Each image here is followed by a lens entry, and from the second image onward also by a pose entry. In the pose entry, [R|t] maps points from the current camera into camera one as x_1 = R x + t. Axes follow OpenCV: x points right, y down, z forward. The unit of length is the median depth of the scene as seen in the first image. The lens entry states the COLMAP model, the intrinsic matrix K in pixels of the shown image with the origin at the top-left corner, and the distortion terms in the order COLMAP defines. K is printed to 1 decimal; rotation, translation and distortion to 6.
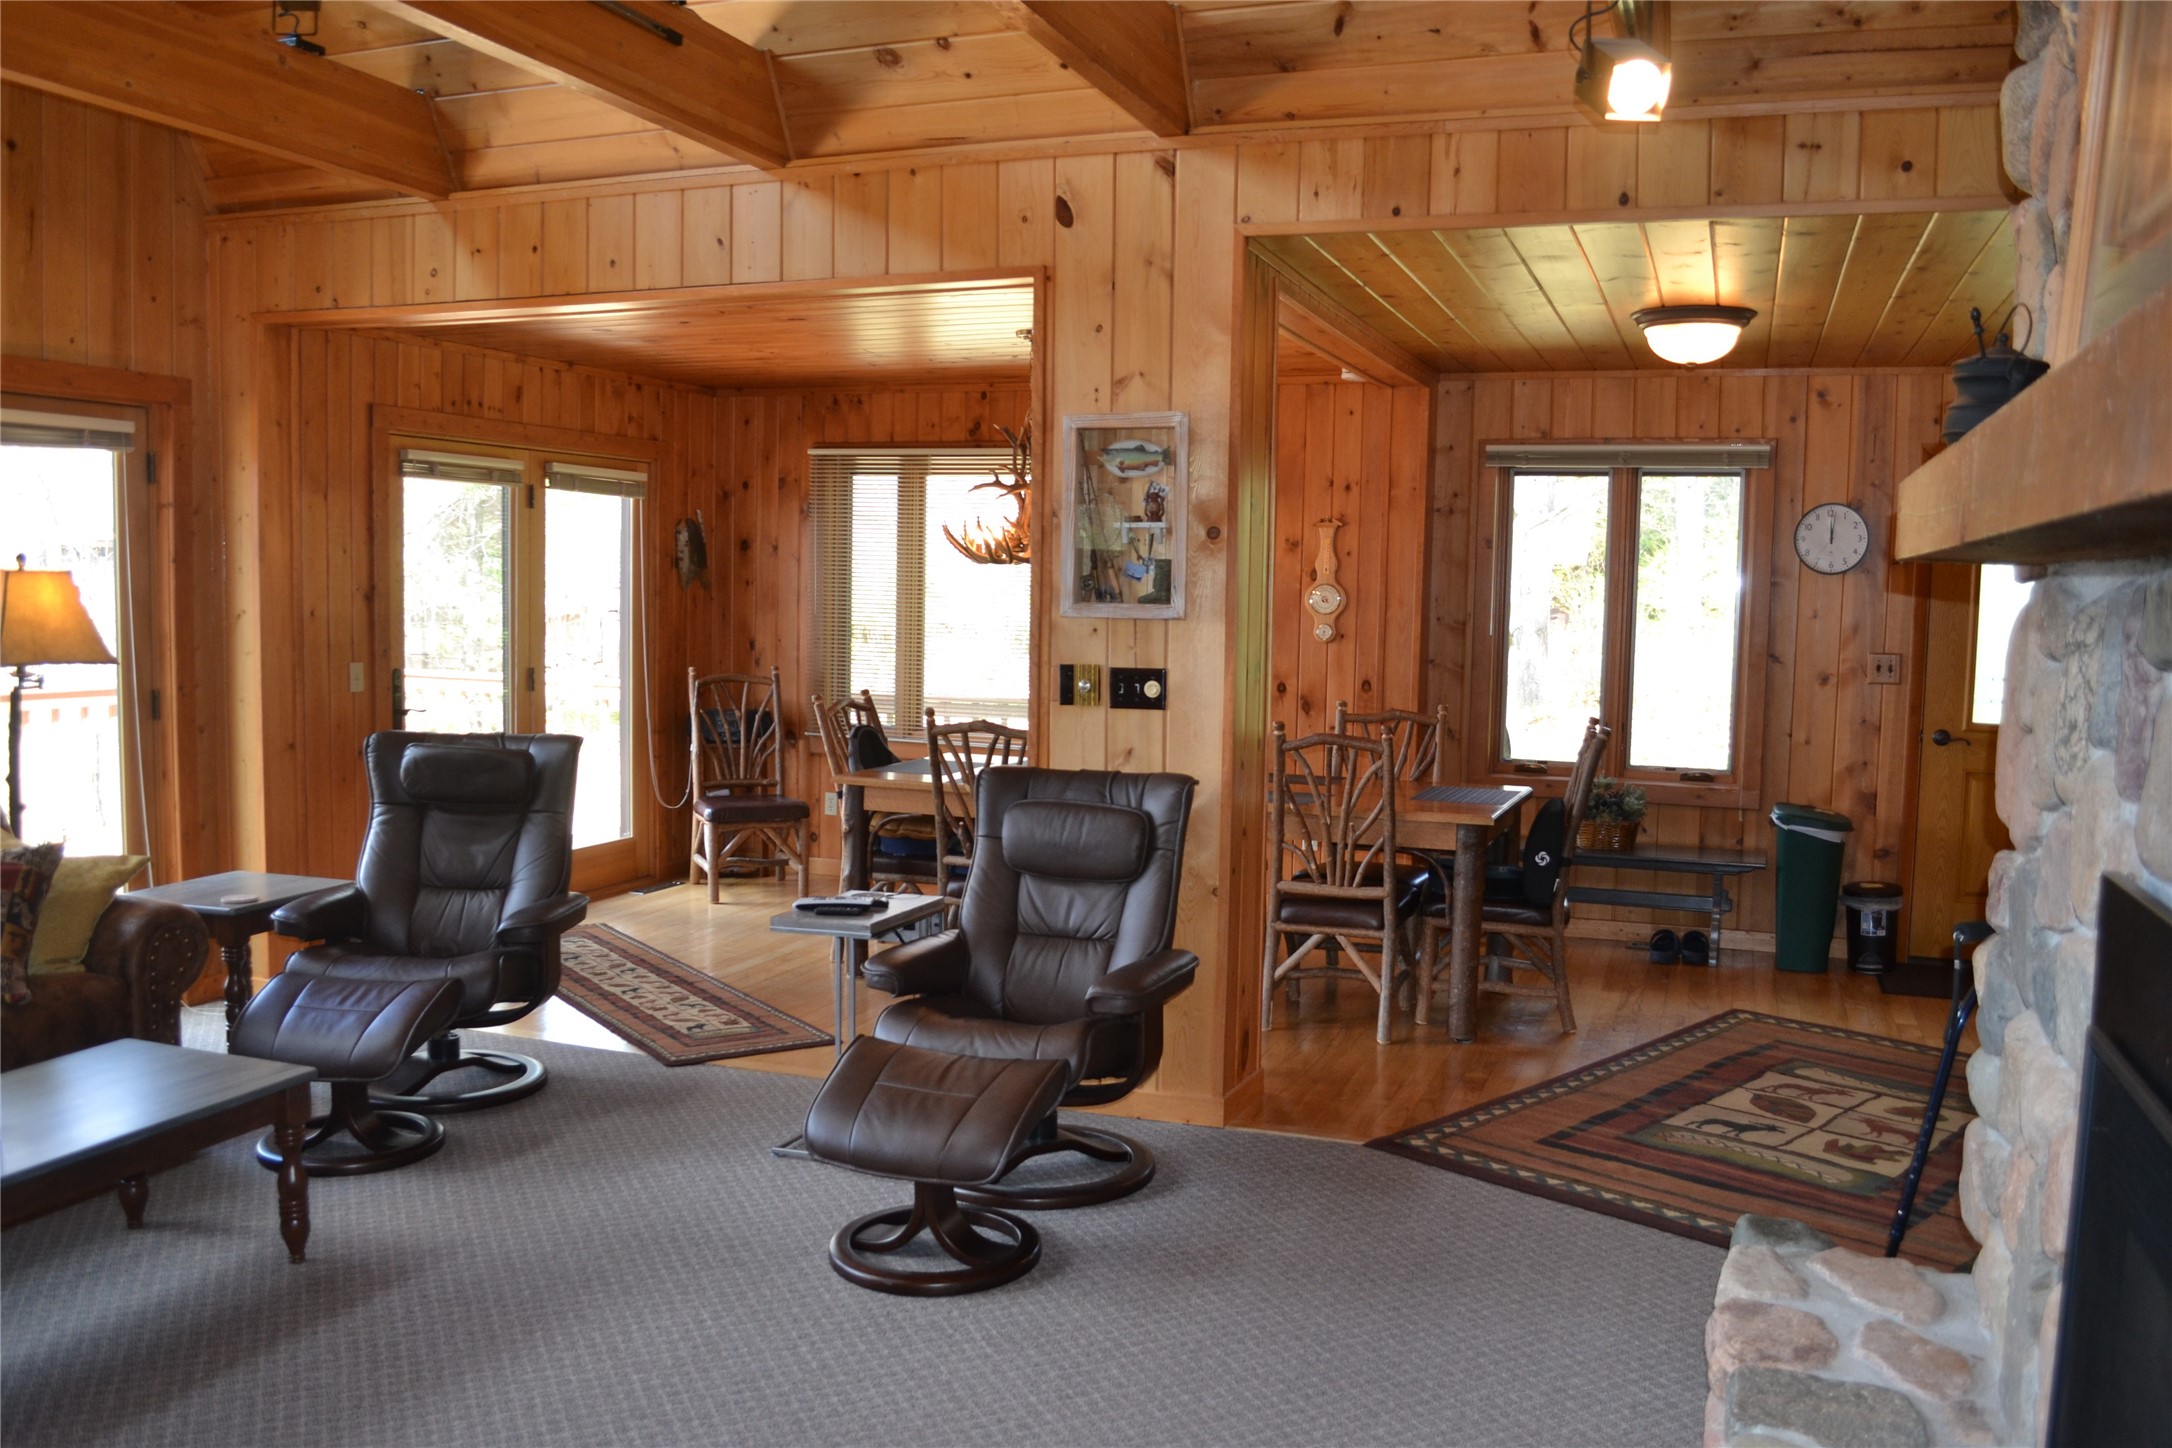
lens RADIAL K [[1730.9, 0, 1074.5], [0, 1730.9, 725.6], [0, 0, 1]] dist [-0.079963, 0.007868]
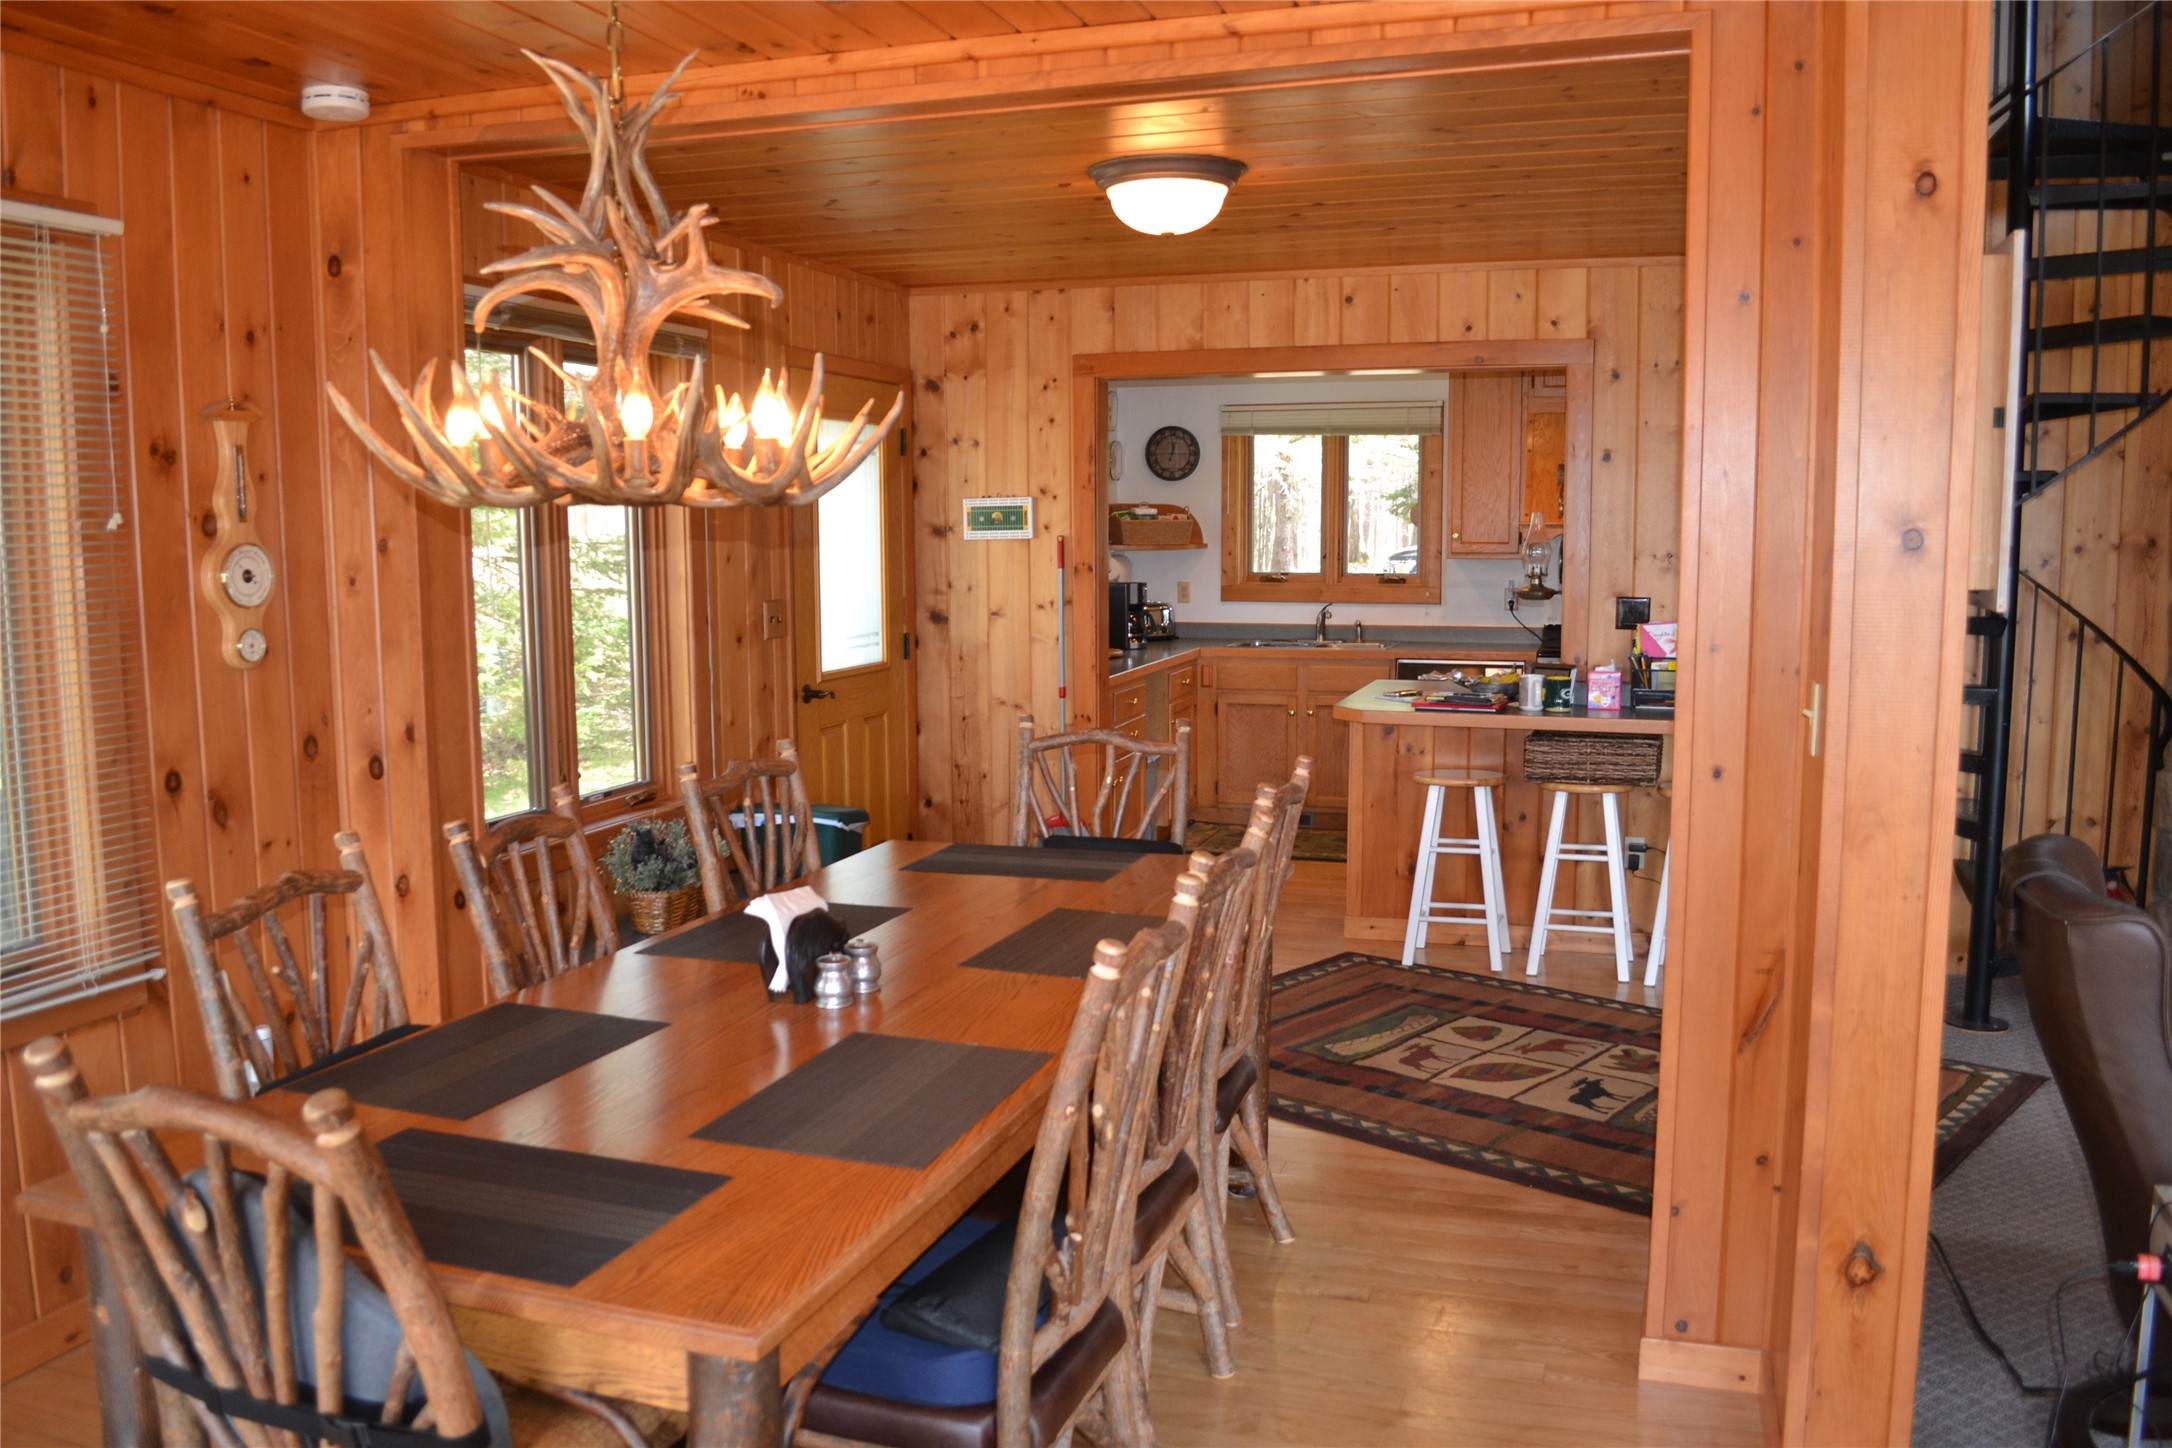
lens RADIAL K [[1730.9, 0, 1064.3], [0, 1730.9, 712.9], [0, 0, 1]] dist [-0.079963, 0.007868]
pose [[-0.040149, -0.130362, 0.990653, -0.482922], [0.083332, 0.987562, 0.133332, -0.119317], [-0.995713, 0.087907, -0.028786, 1.199472]]
